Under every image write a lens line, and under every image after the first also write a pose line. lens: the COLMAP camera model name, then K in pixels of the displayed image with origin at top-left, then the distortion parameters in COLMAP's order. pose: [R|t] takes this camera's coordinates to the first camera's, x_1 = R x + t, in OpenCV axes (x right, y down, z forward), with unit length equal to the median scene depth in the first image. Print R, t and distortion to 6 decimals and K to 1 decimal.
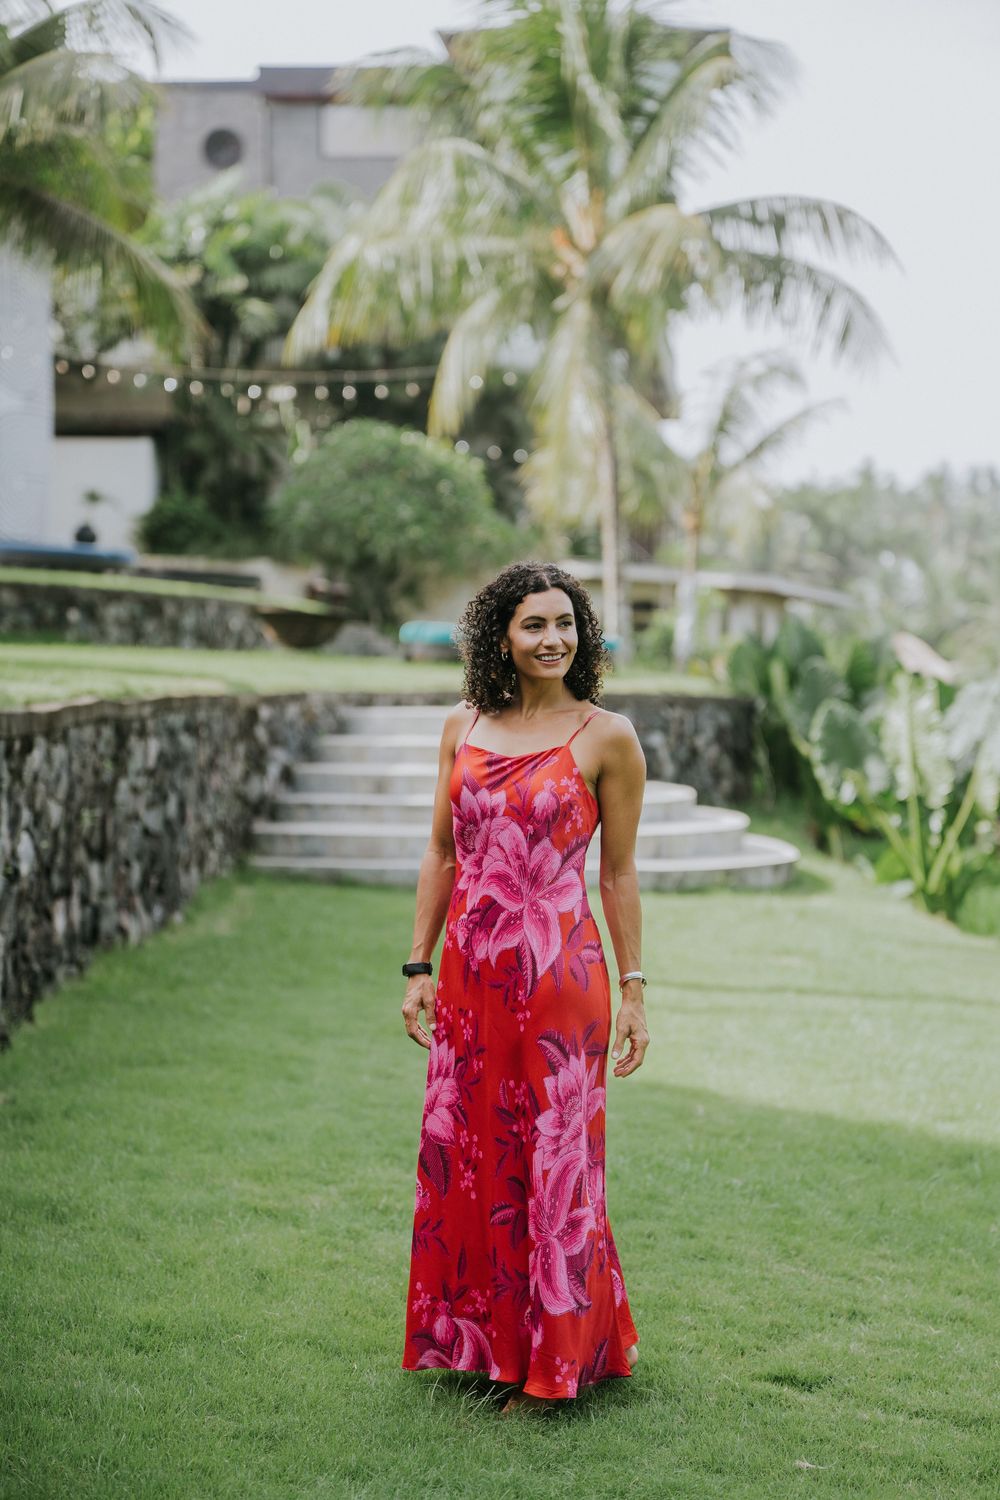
lens RADIAL K [[2990.6, 0, 500.0], [0, 2990.6, 750.0], [0, 0, 1]] dist [0.005803, 0.121054]
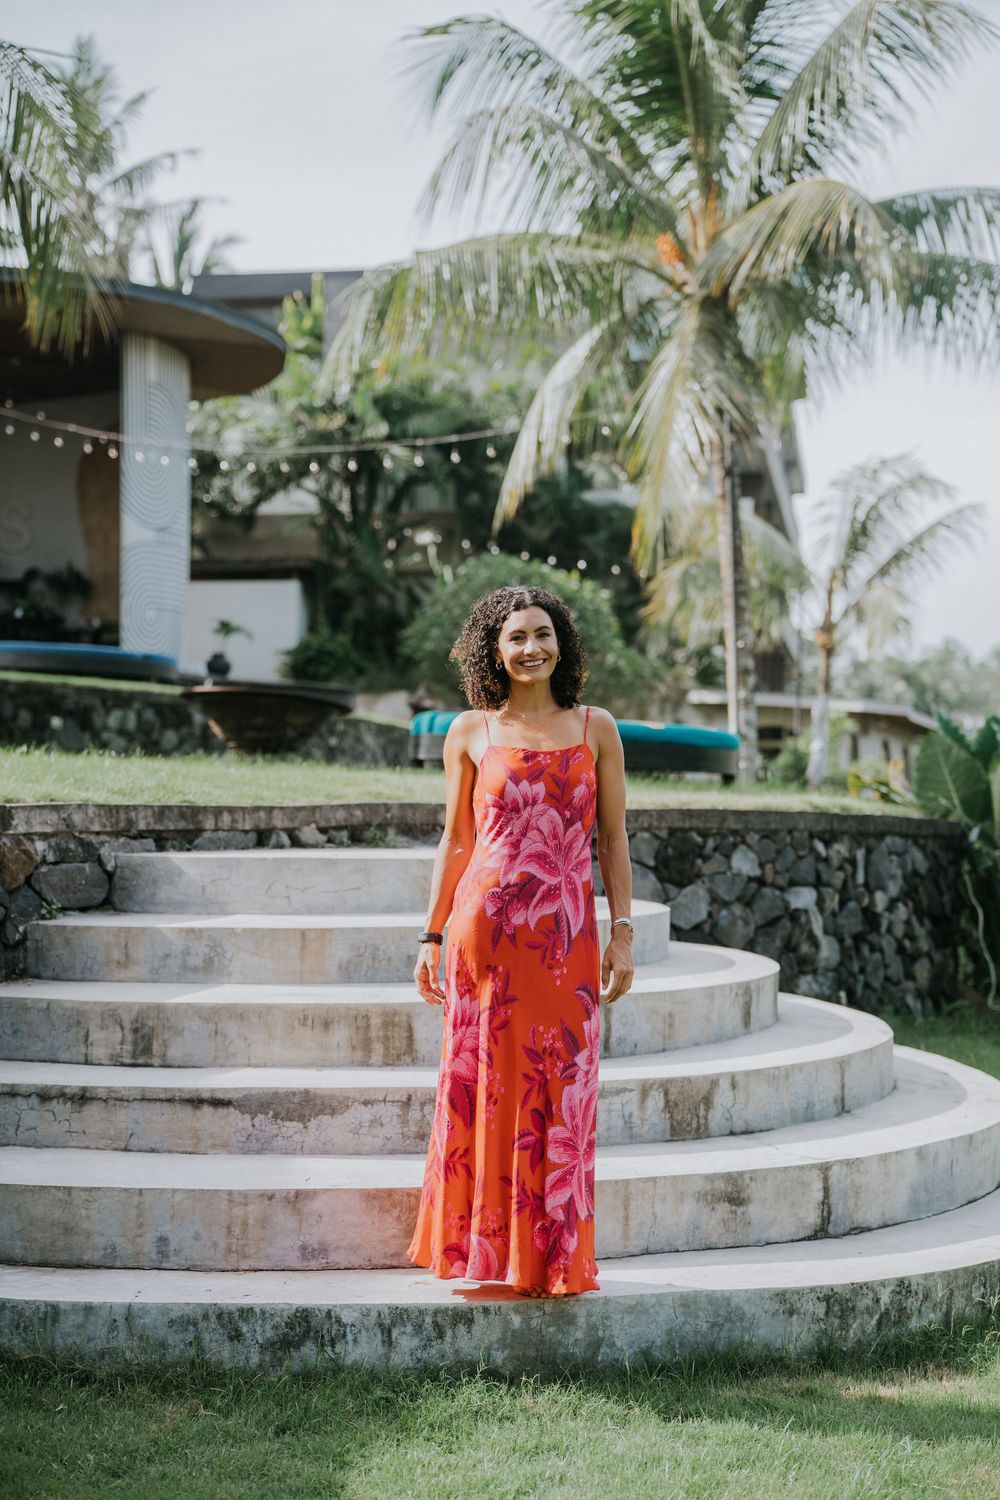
lens RADIAL K [[2166.8, 0, 500.0], [0, 2166.8, 750.0], [0, 0, 1]] dist [0.015458, 0.001446]
pose [[0.997057, -0.004616, -0.076527, 0.012658], [0.000613, 0.998634, -0.052242, -0.004672], [0.076664, 0.052041, 0.995698, 0.277450]]
